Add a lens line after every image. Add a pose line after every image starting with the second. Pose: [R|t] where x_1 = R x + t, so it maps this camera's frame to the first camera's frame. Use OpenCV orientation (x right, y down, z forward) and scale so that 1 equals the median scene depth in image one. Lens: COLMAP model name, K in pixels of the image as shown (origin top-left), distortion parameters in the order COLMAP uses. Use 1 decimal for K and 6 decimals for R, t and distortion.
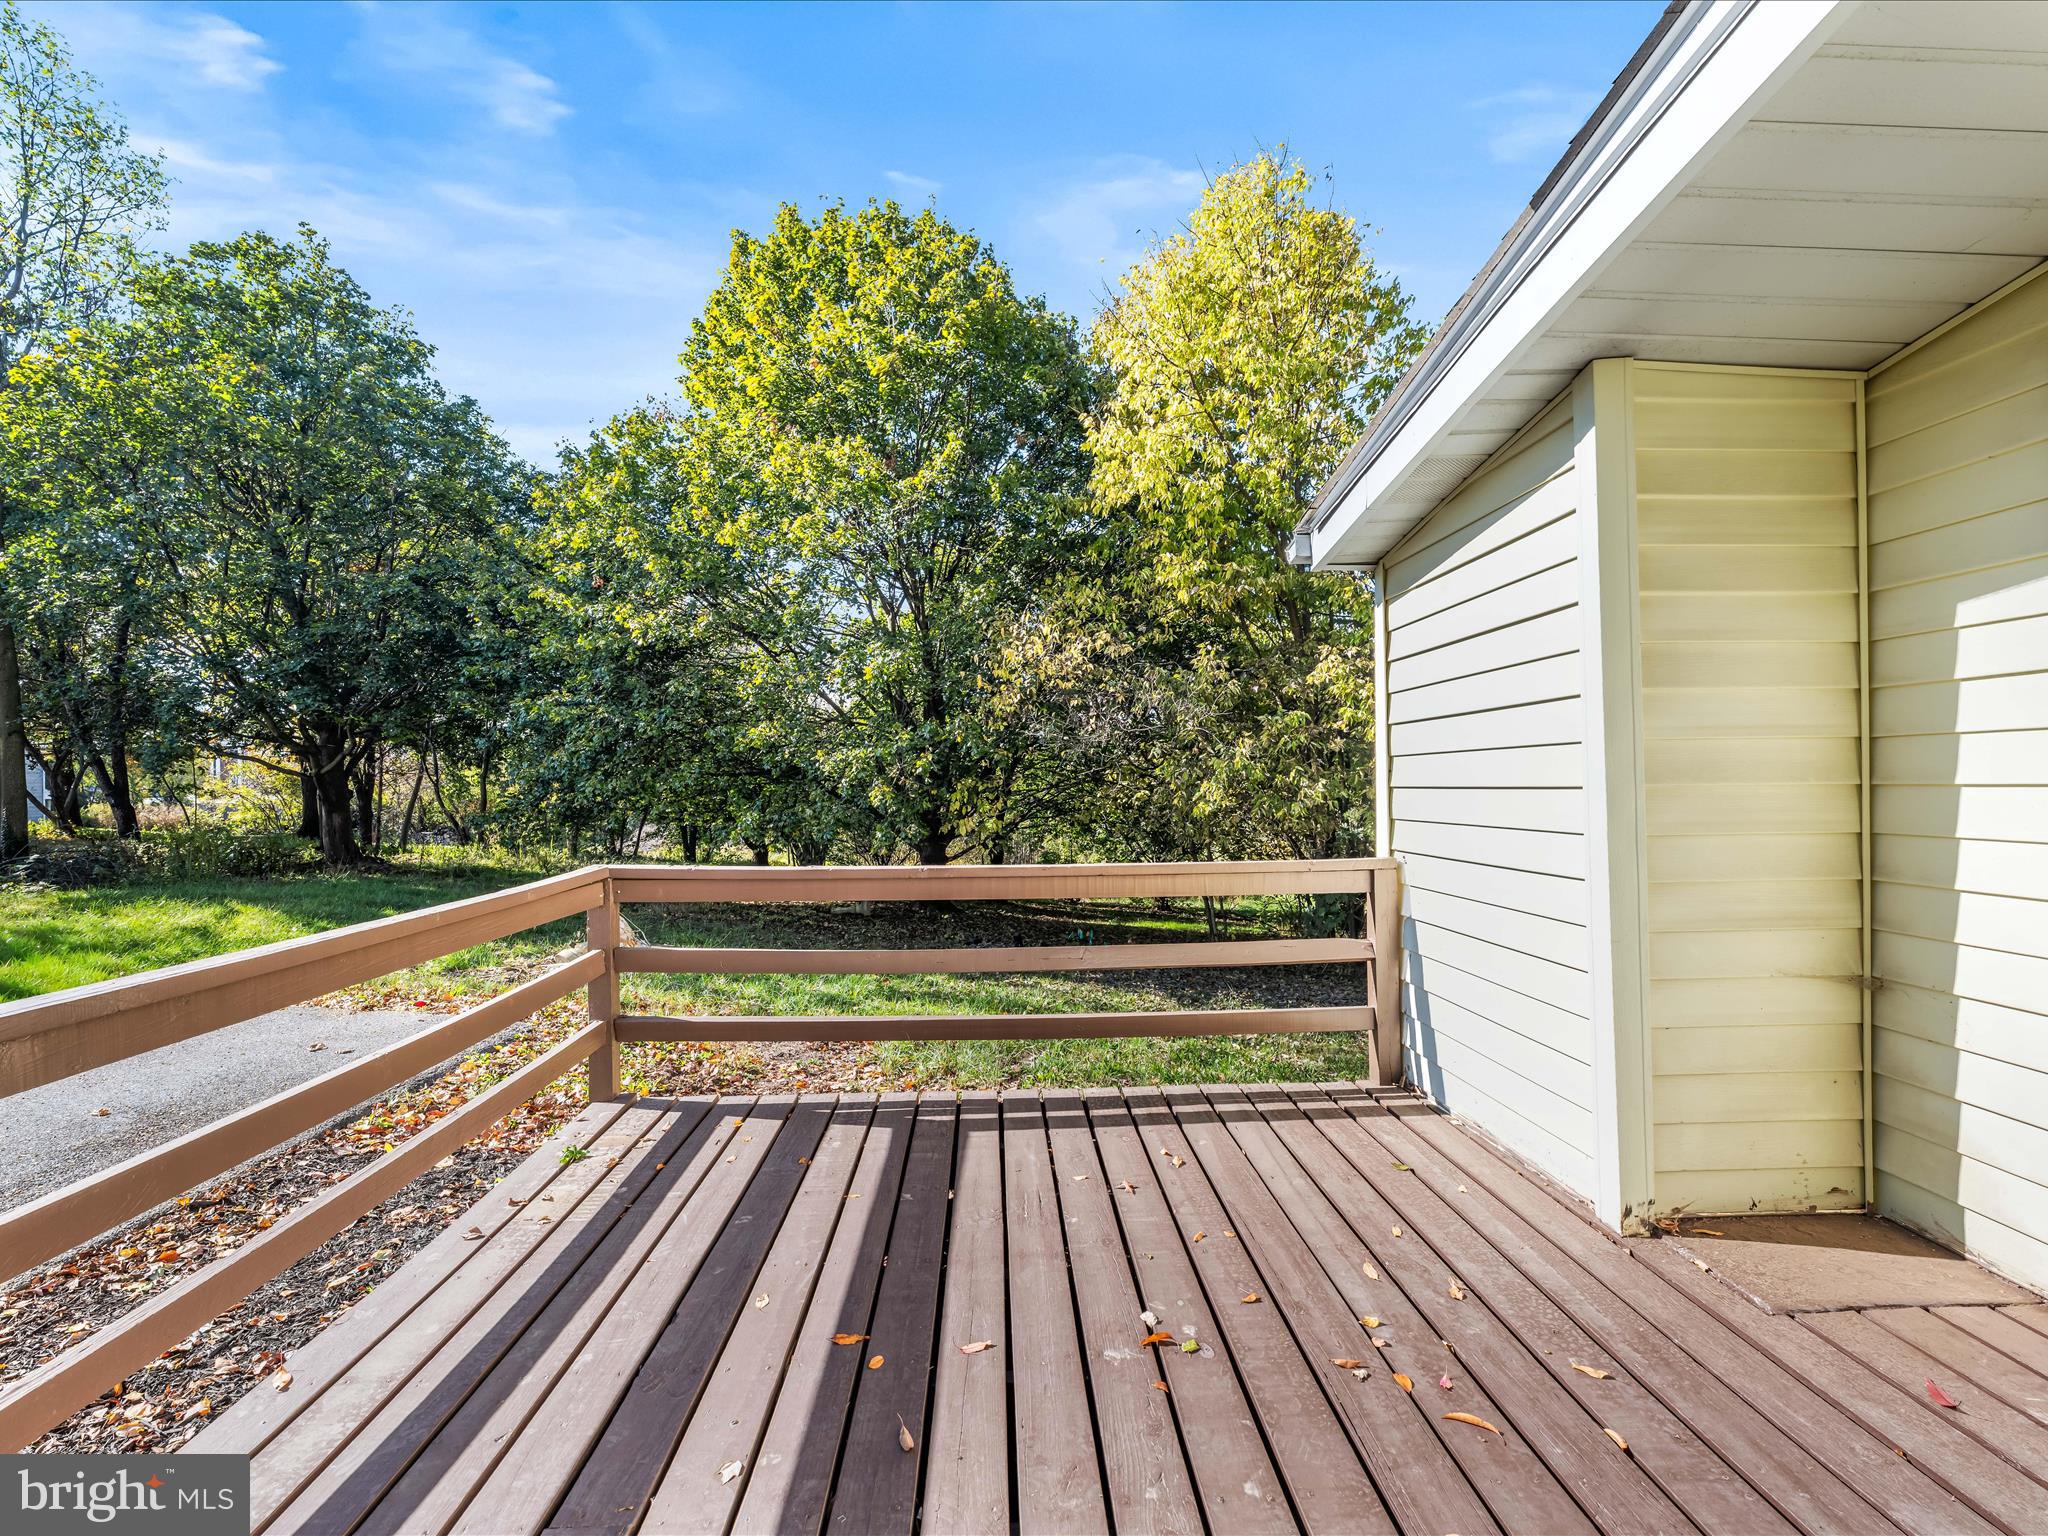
lens RADIAL K [[923.1, 0, 1024.0], [0, 923.1, 768.0], [0, 0, 1]] dist [0.000804, 0.000291]
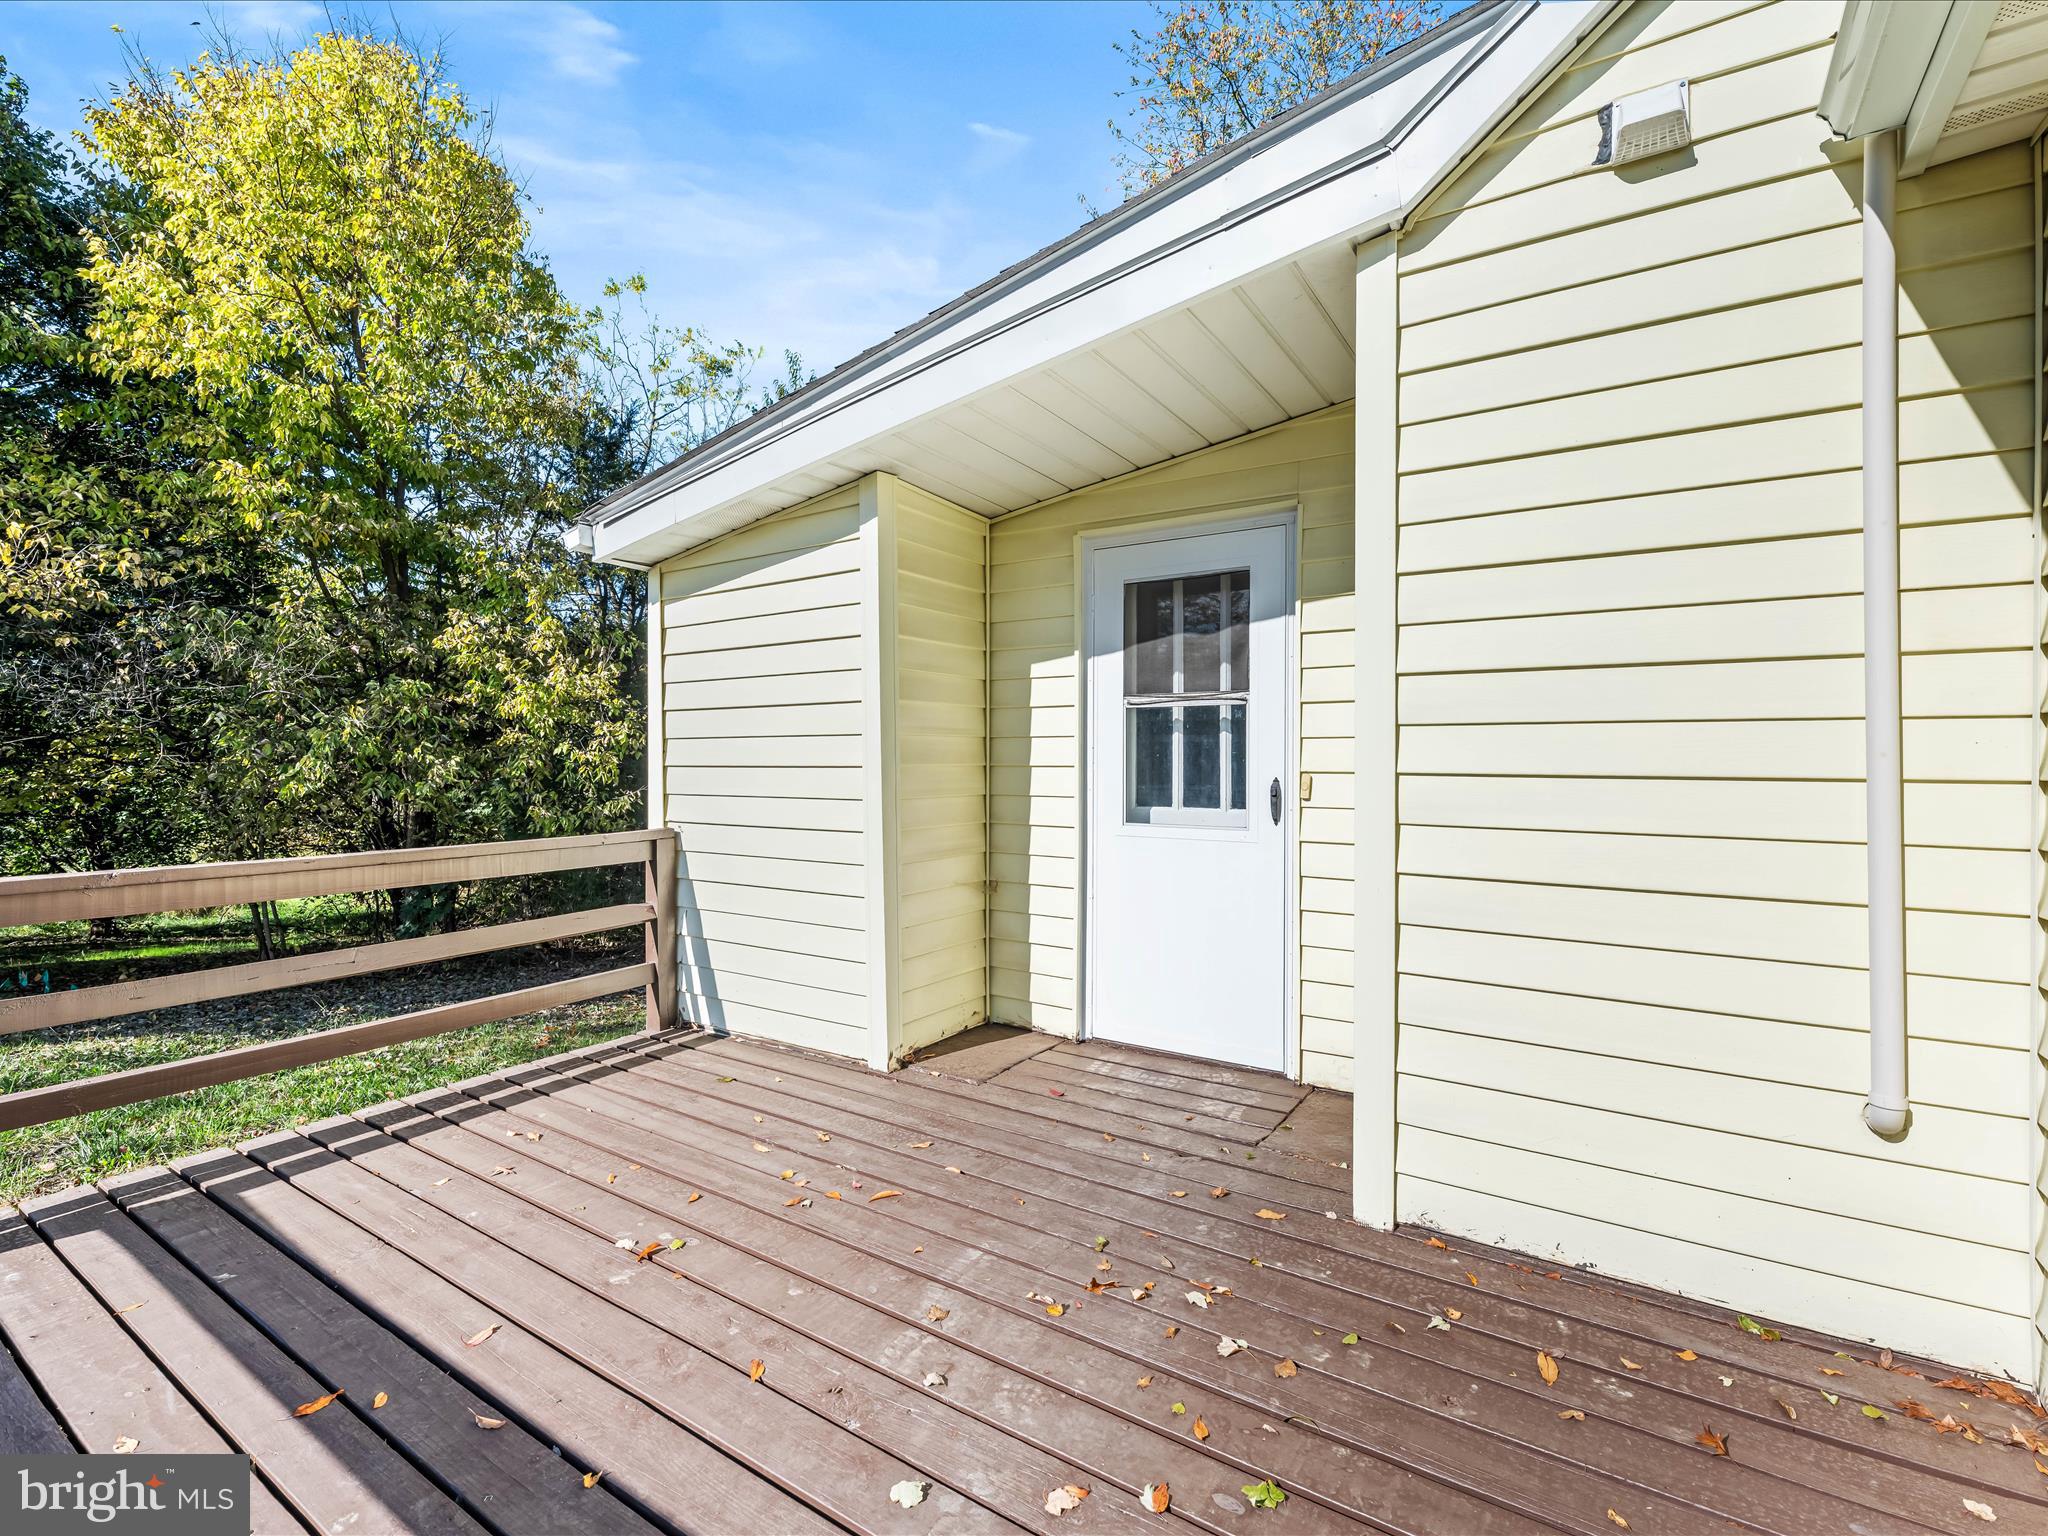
lens RADIAL K [[927.7, 0, 1029.2], [0, 927.7, 753.5], [0, 0, 1]] dist [0.021401, -0.000293]
pose [[0.580171, 0.019041, 0.814272, -0.306787], [-0.024109, 0.999690, -0.006199, 0.002783], [-0.814138, -0.016035, 0.580450, -0.020731]]
